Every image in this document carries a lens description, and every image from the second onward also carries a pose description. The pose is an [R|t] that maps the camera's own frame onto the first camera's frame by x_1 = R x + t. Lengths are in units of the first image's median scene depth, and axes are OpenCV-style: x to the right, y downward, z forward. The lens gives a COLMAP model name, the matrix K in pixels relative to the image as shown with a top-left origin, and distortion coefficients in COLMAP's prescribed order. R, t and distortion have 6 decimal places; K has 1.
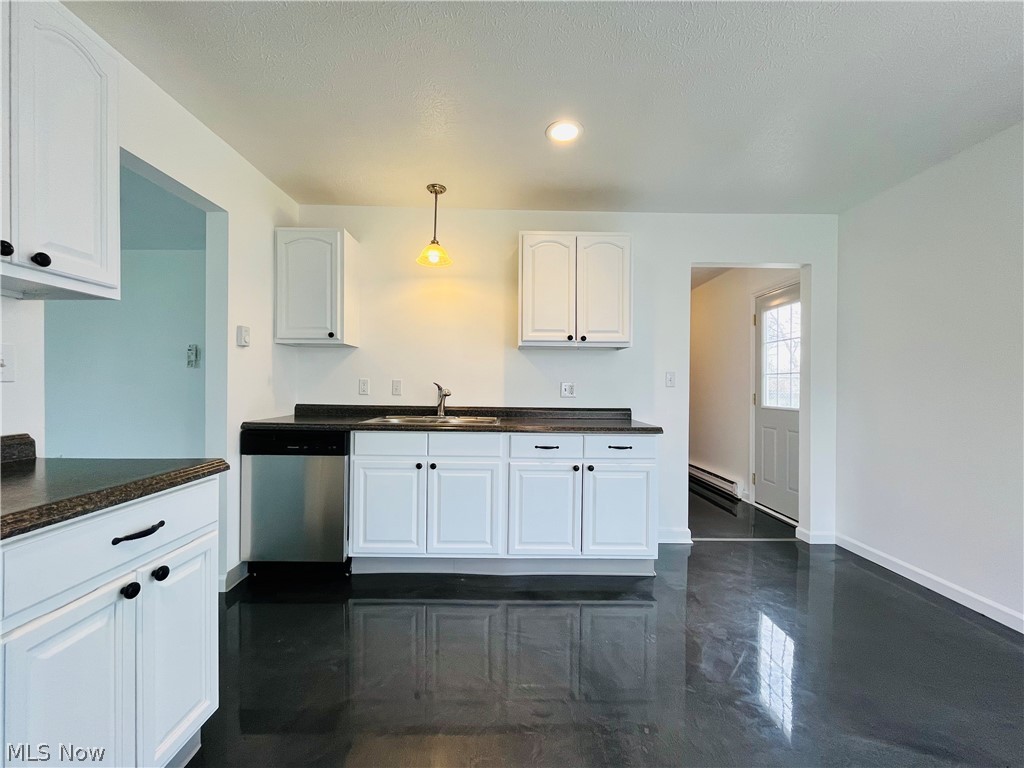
lens RADIAL K [[414.7, 0, 512.8], [0, 414.7, 386.4], [0, 0, 1]] dist [-0.001338, -0.000375]
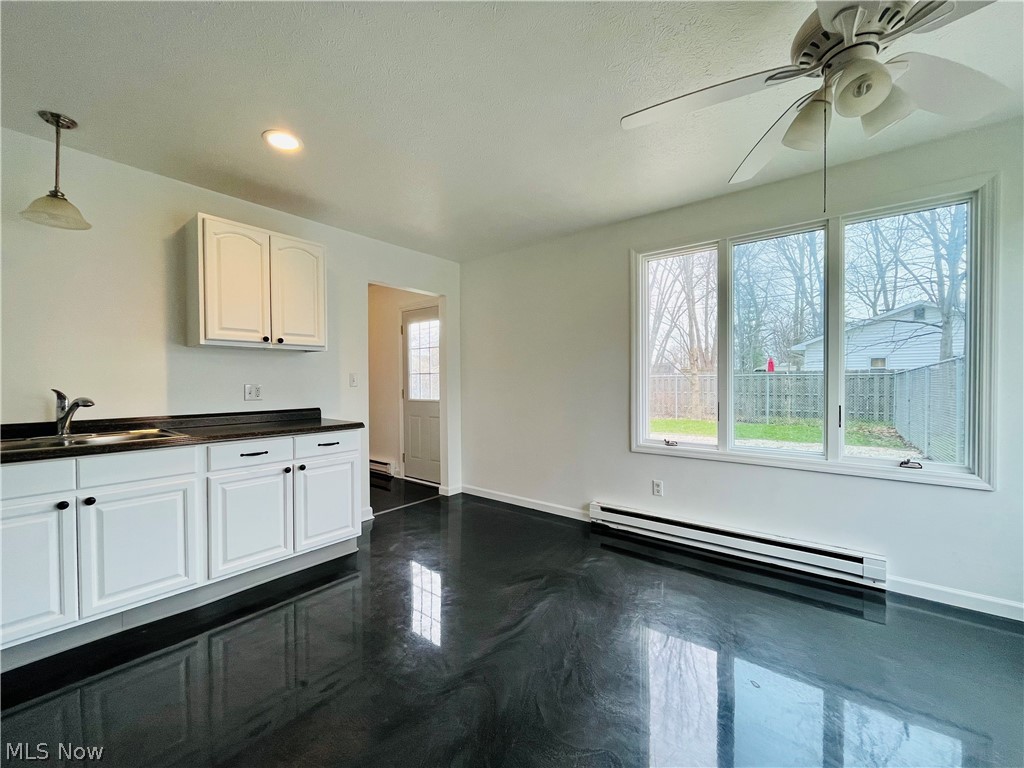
lens RADIAL K [[414.7, 0, 512.8], [0, 414.7, 386.4], [0, 0, 1]] dist [-0.001338, -0.000375]
pose [[0.634402, -0.023929, 0.772633, -0.246576], [0.012350, 0.999707, 0.020822, -0.019754], [-0.772905, -0.003668, 0.634511, -0.063949]]
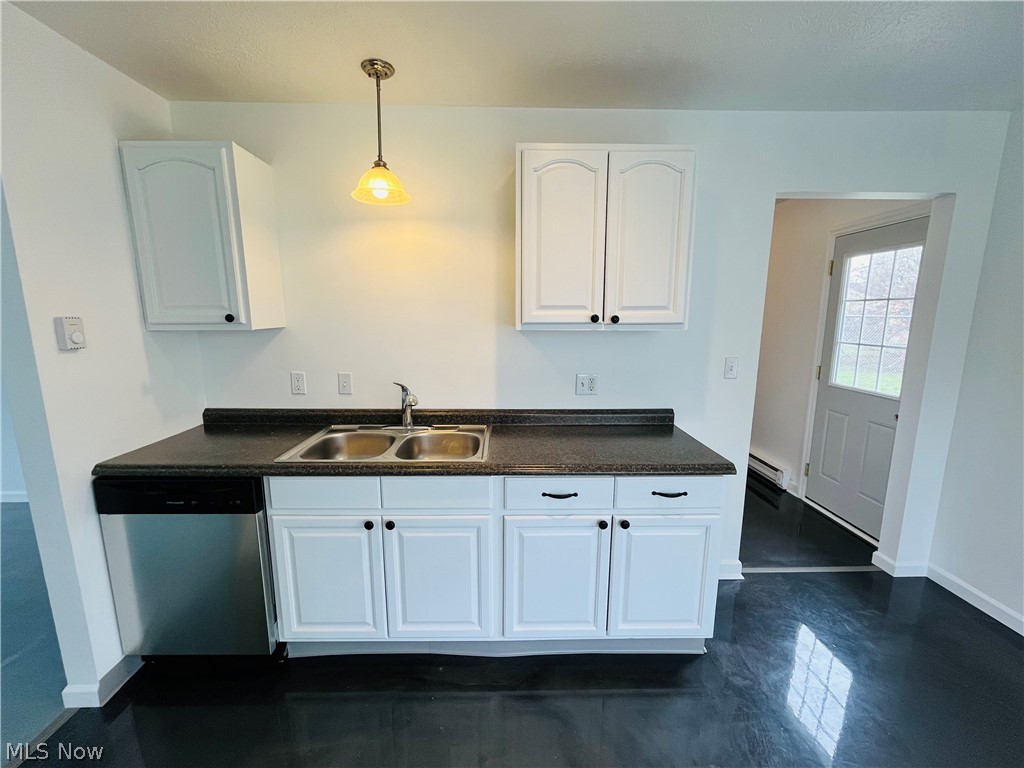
lens RADIAL K [[417.3, 0, 512.0], [0, 417.3, 384.0], [0, 0, 1]] dist [-0.001601, -0.000246]
pose [[0.999961, -0.008820, 0.000058, 0.006058], [0.008683, 0.985529, 0.169287, -0.127596], [-0.001550, -0.169280, 0.985567, 0.328929]]
